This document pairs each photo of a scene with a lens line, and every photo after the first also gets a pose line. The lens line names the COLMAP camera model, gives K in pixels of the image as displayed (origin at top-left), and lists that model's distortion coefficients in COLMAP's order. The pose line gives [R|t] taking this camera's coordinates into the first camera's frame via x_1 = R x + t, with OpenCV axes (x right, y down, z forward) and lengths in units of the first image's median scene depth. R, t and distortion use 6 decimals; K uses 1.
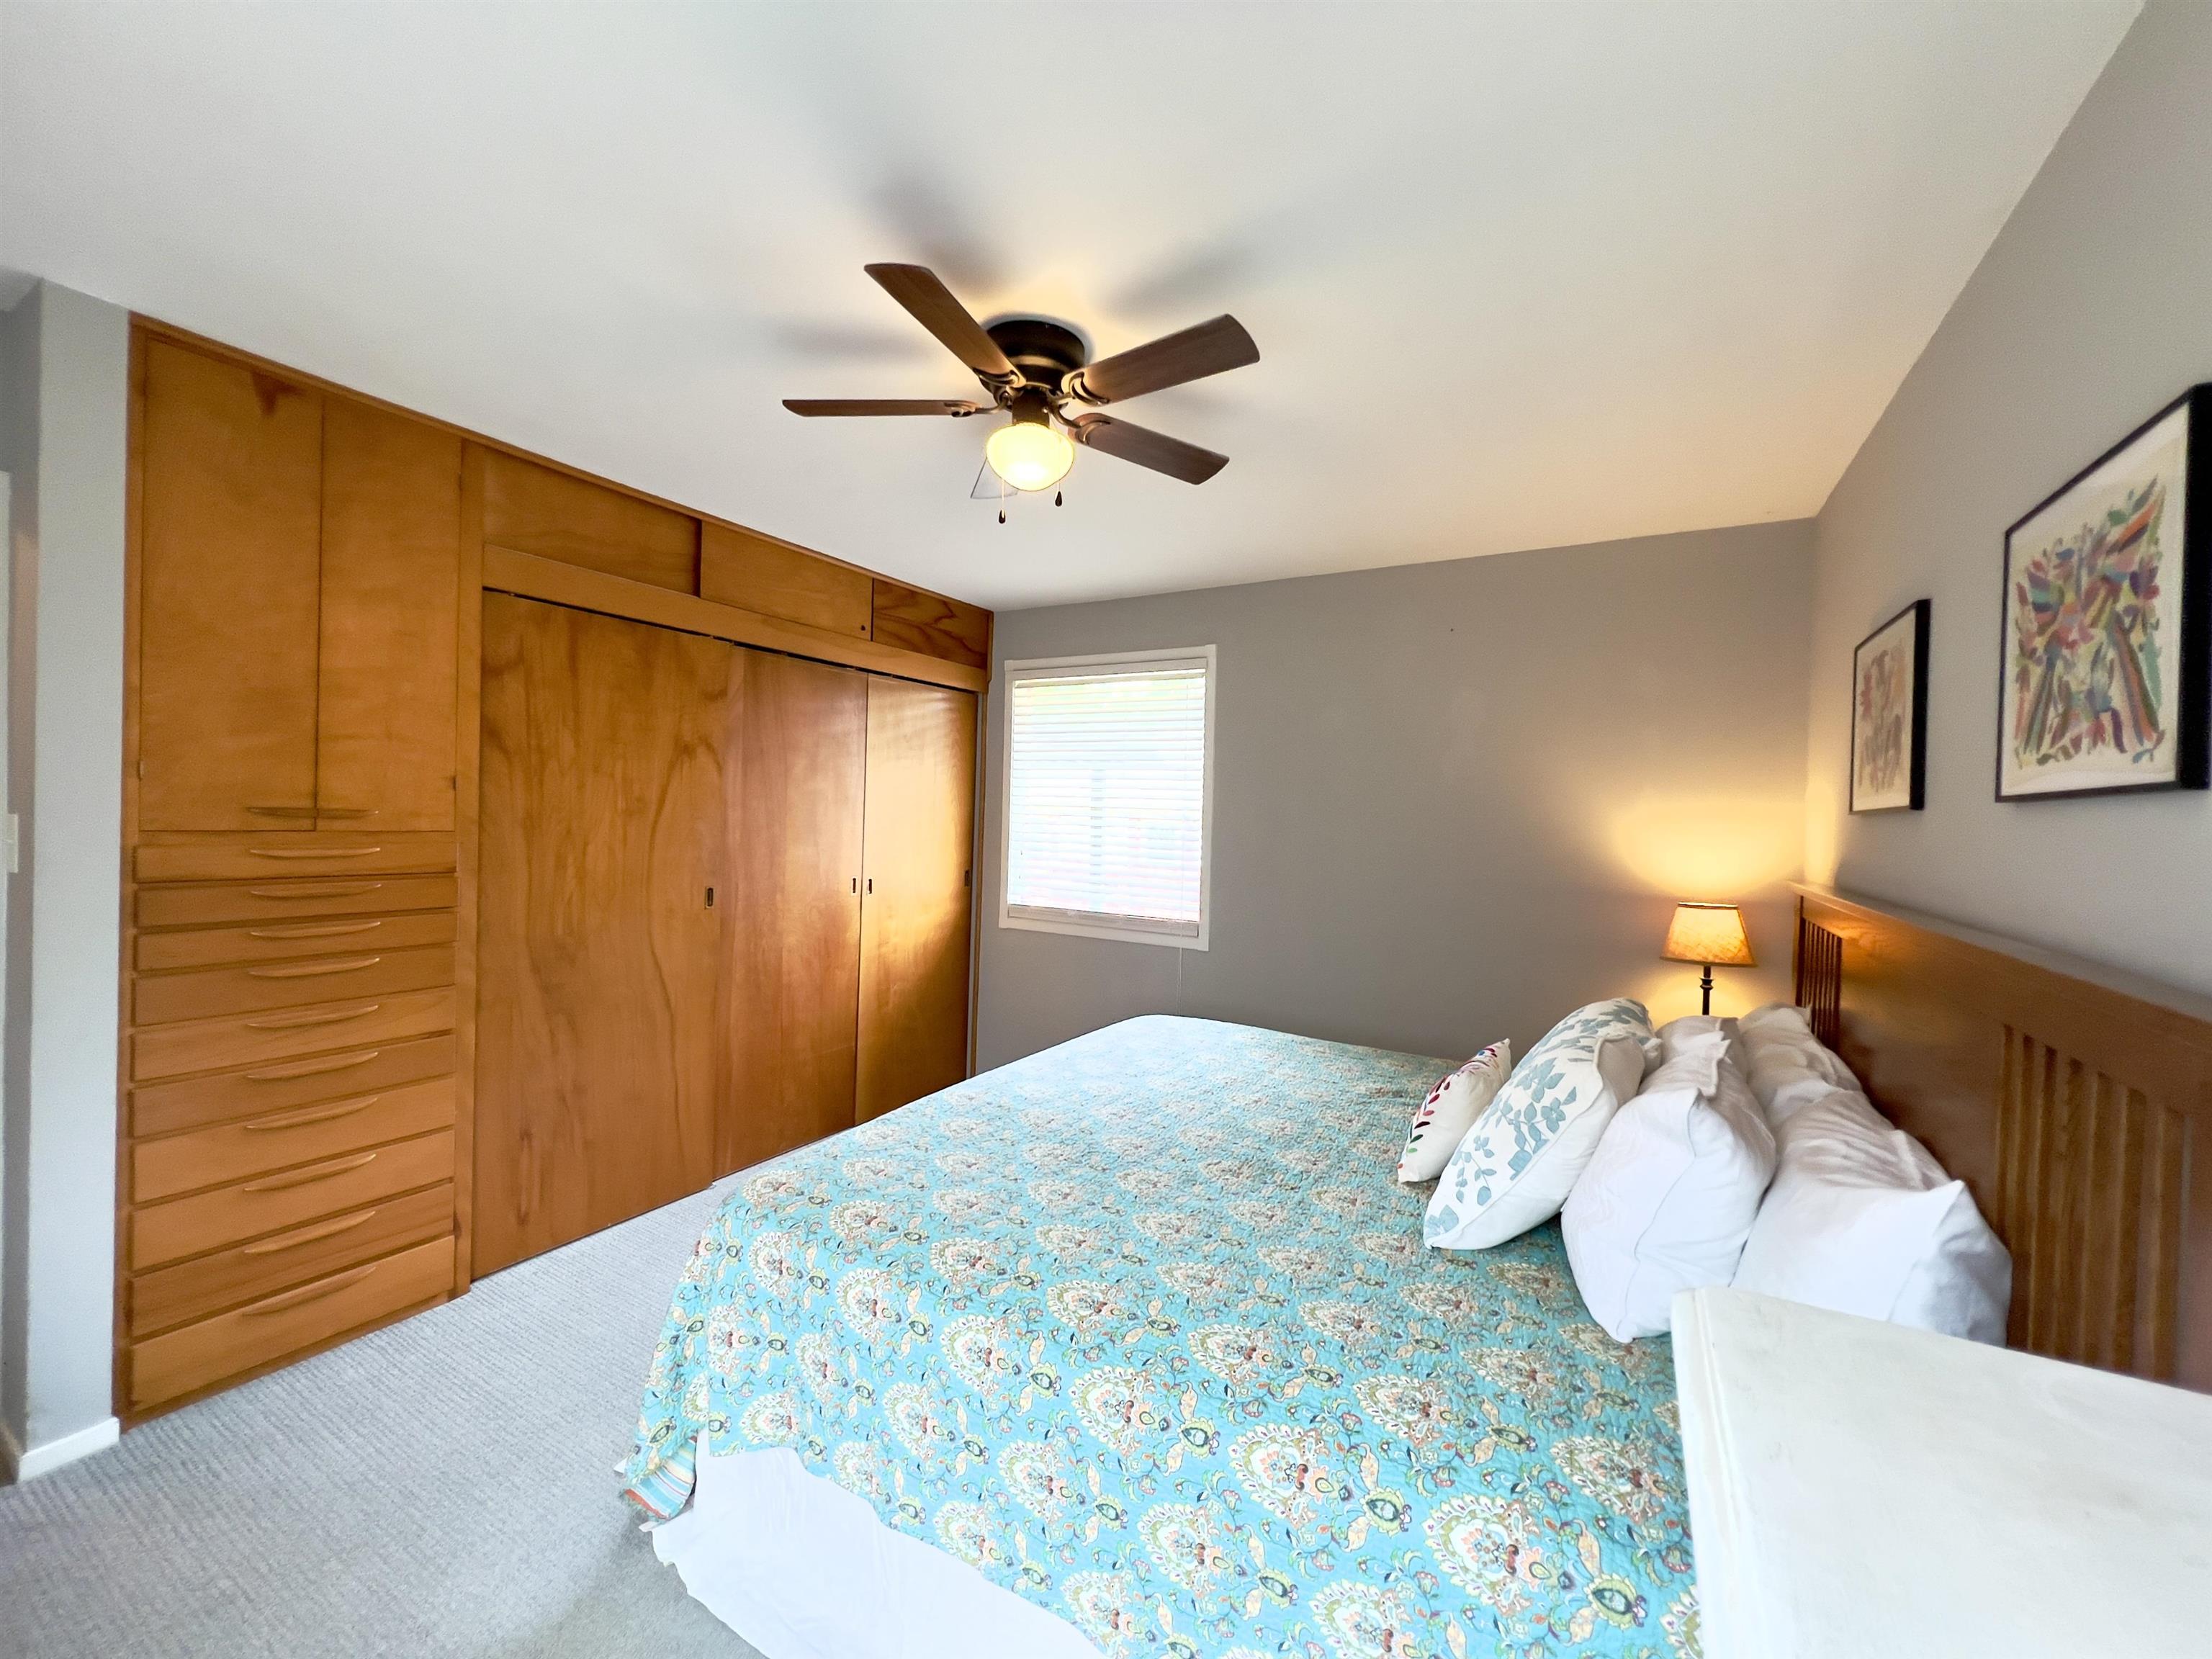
lens RADIAL K [[882.3, 0, 1106.2], [0, 882.3, 829.3], [0, 0, 1]] dist [-0.001305, 0.000510]
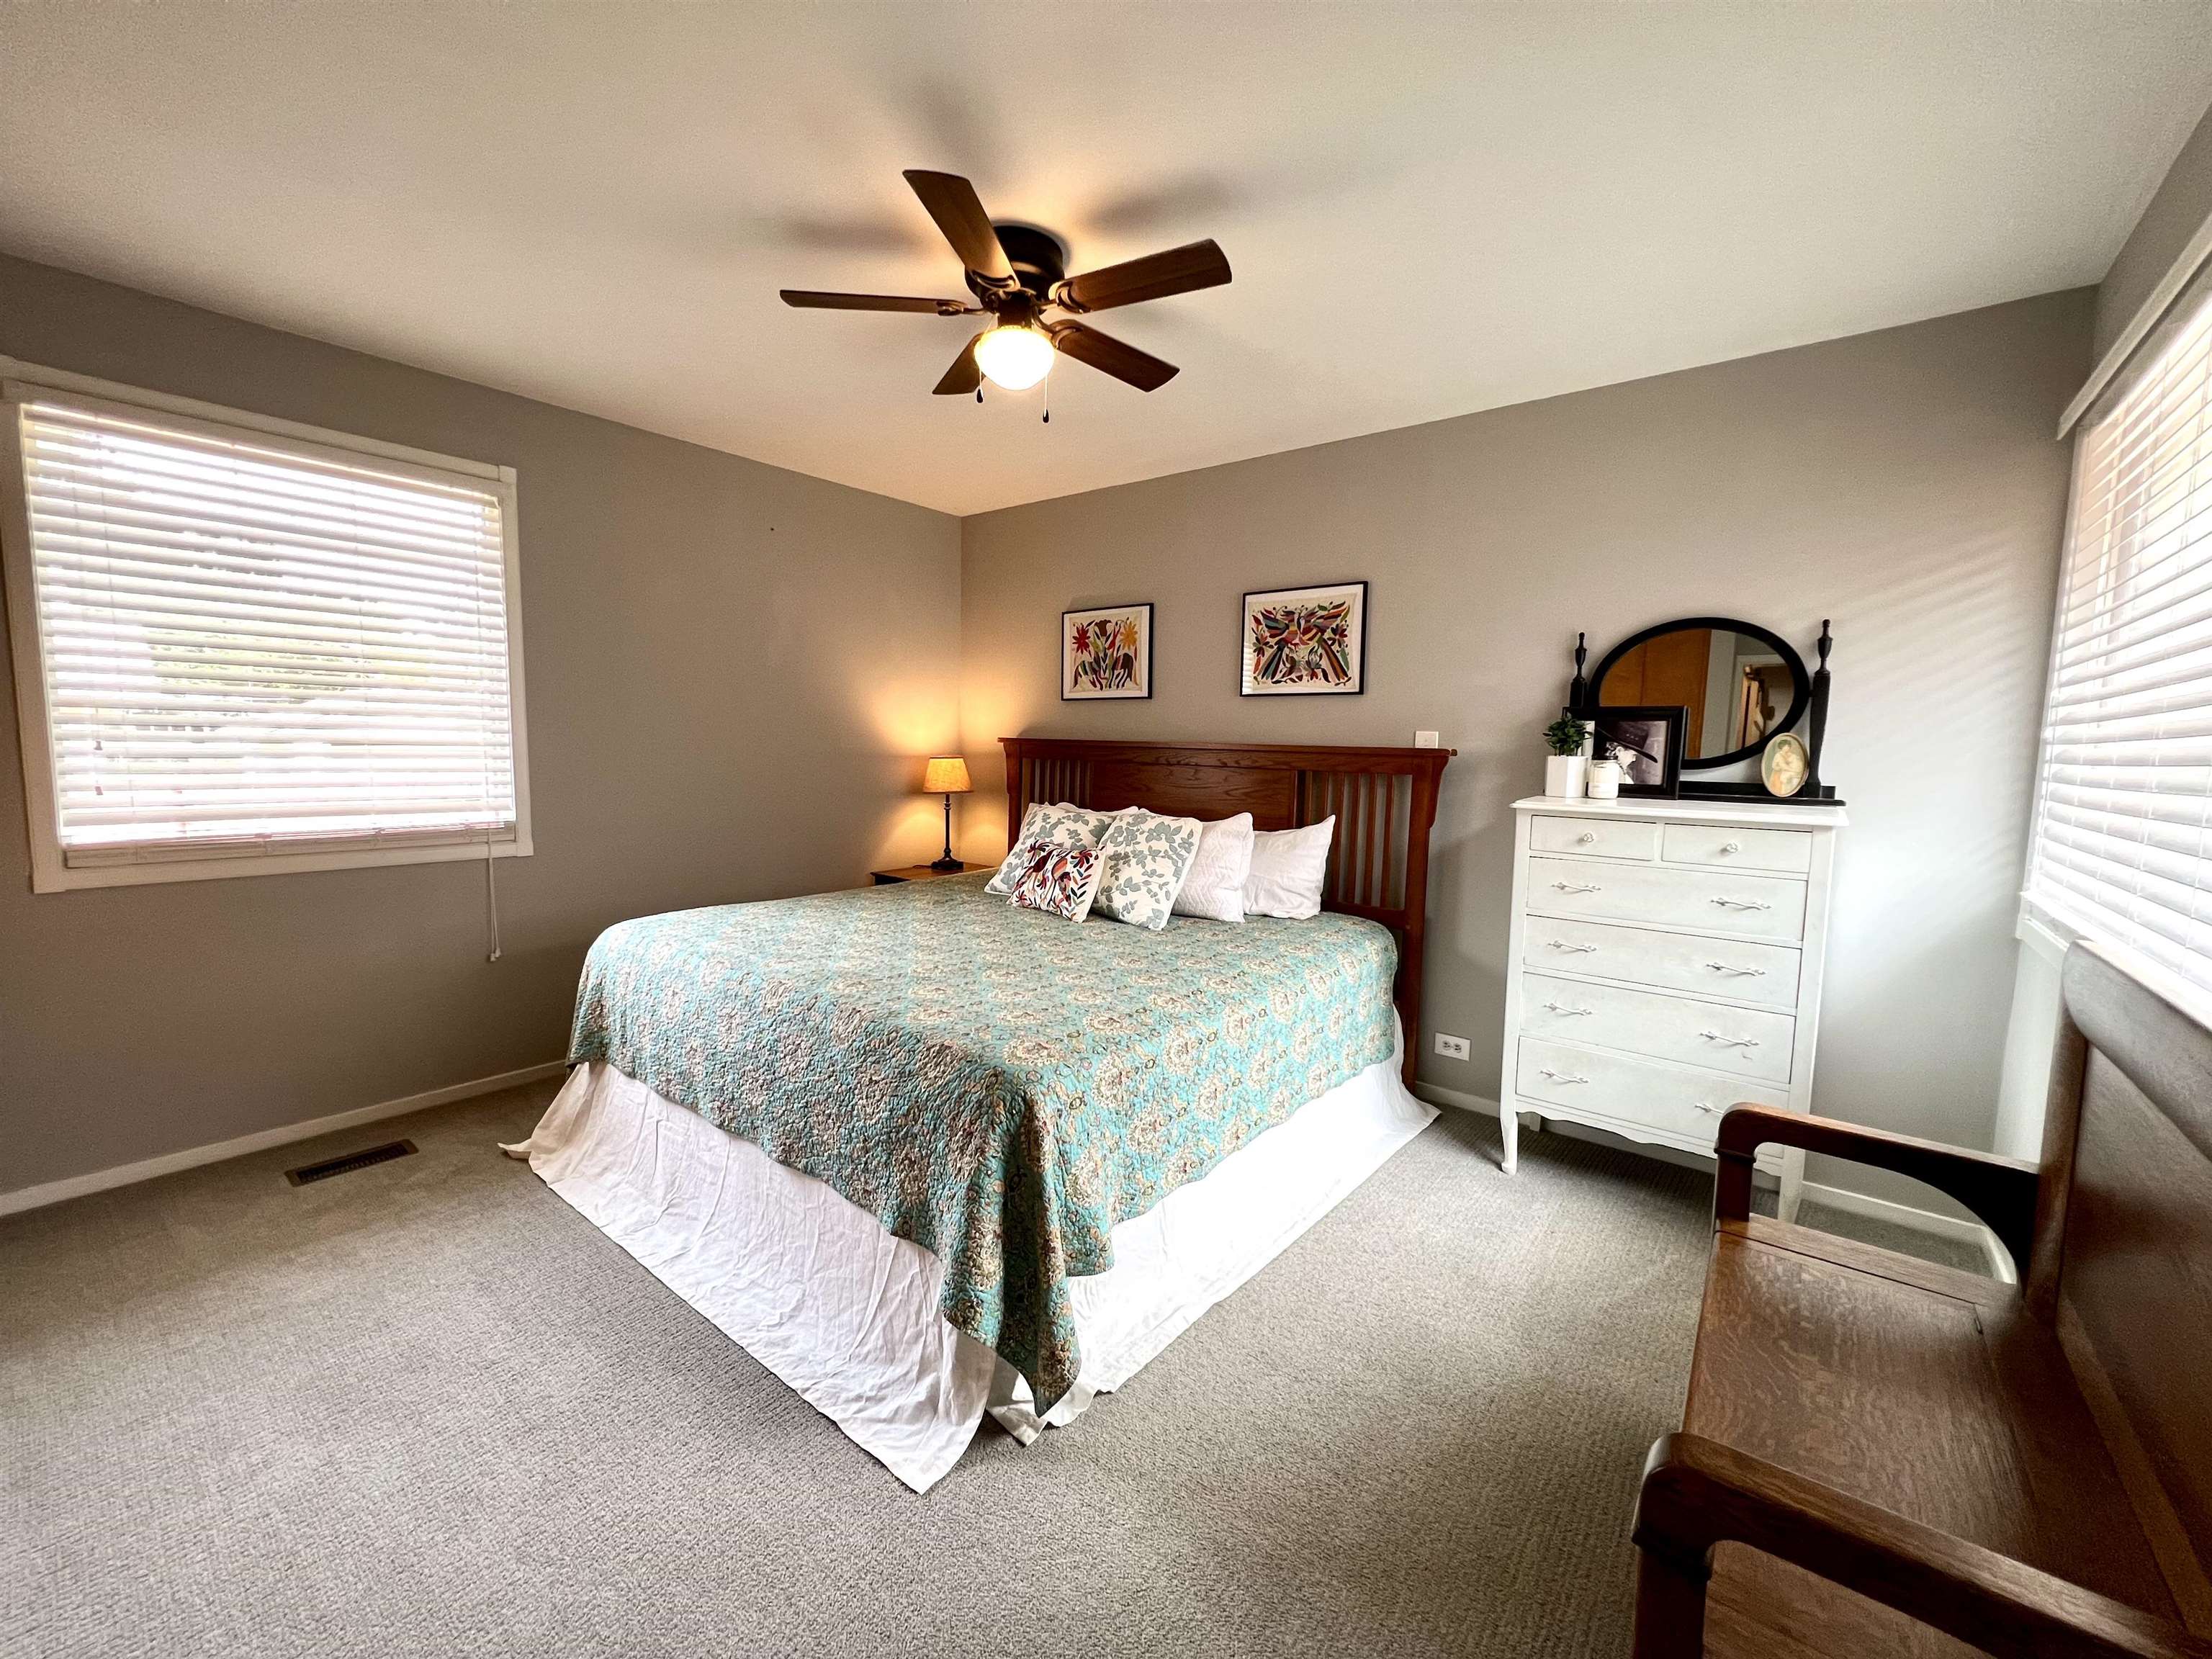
lens RADIAL K [[882.3, 0, 1107.1], [0, 882.3, 826.3], [0, 0, 1]] dist [-0.001305, 0.000510]
pose [[0.141076, -0.120392, 0.982651, -1.944721], [0.000917, 0.992594, 0.121479, 0.039605], [-0.989998, -0.016237, 0.140142, 1.142718]]
